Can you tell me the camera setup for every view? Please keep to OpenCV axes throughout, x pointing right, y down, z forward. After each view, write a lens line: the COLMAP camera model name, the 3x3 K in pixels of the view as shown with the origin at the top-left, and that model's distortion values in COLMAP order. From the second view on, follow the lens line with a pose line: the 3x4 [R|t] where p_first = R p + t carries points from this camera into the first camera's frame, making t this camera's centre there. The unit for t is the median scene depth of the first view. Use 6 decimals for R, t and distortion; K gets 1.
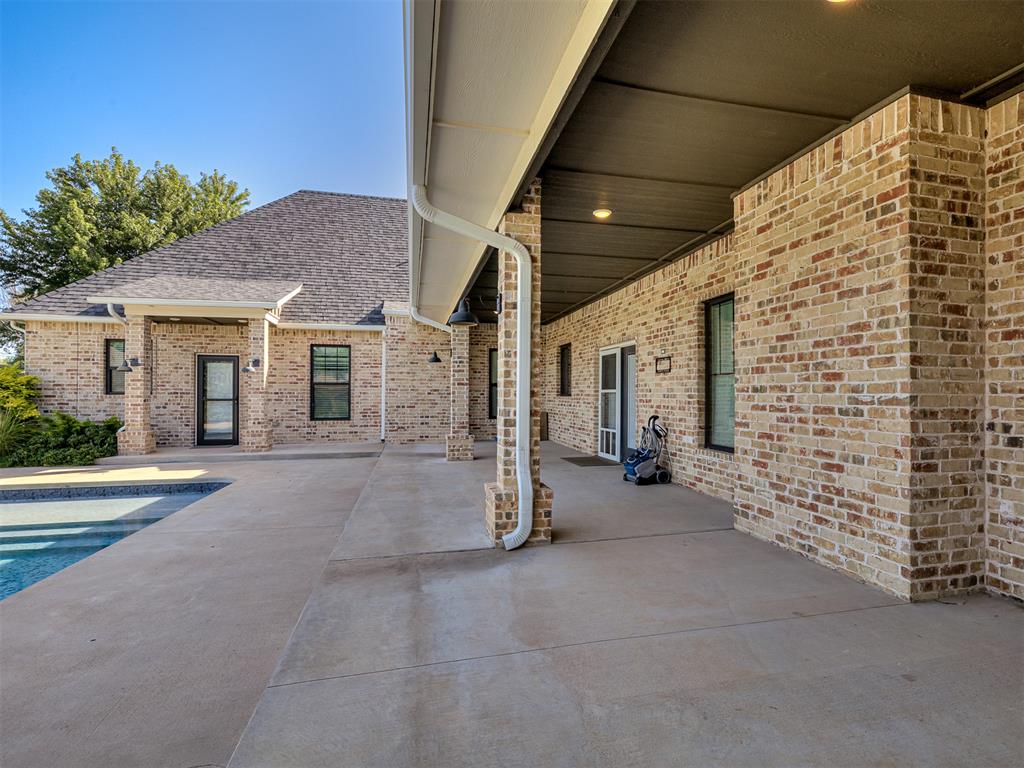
lens RADIAL K [[531.7, 0, 515.3], [0, 531.7, 383.4], [0, 0, 1]] dist [-0.003997, 0.000067]
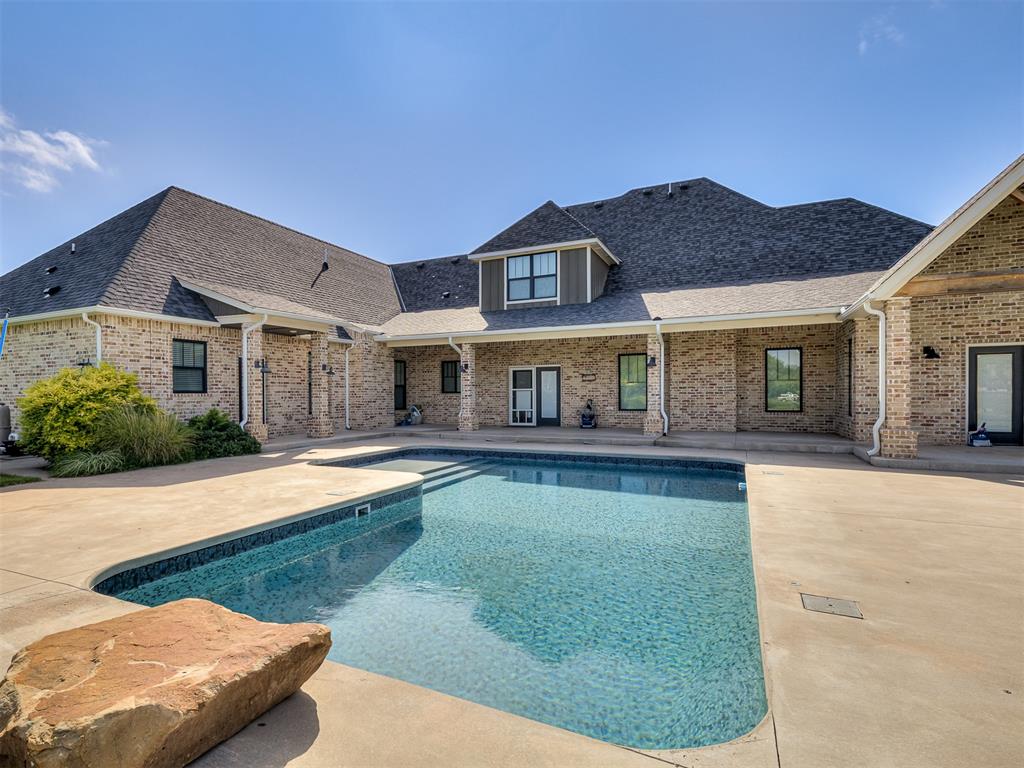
lens RADIAL K [[494.0, 0, 507.4], [0, 494.0, 388.8], [0, 0, 1]] dist [-0.028229, -0.000283]
pose [[0.660327, 0.001678, 0.750976, -0.951261], [-0.005860, 0.999979, 0.002919, 0.005655], [-0.750955, -0.006328, 0.660323, -0.089139]]
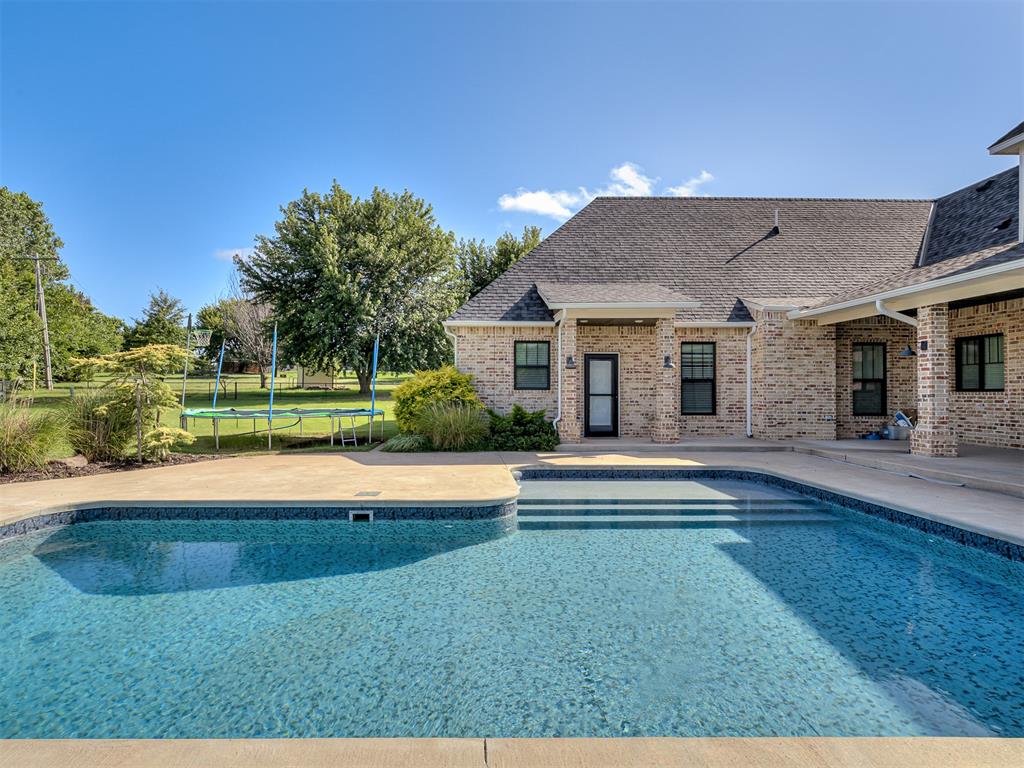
lens RADIAL K [[531.7, 0, 504.1], [0, 531.7, 383.1], [0, 0, 1]] dist [-0.003997, 0.000067]
pose [[0.966569, -0.003586, -0.256381, -0.467602], [0.003703, 0.999993, -0.000025, 0.006110], [0.256379, -0.000925, 0.966576, -0.099763]]
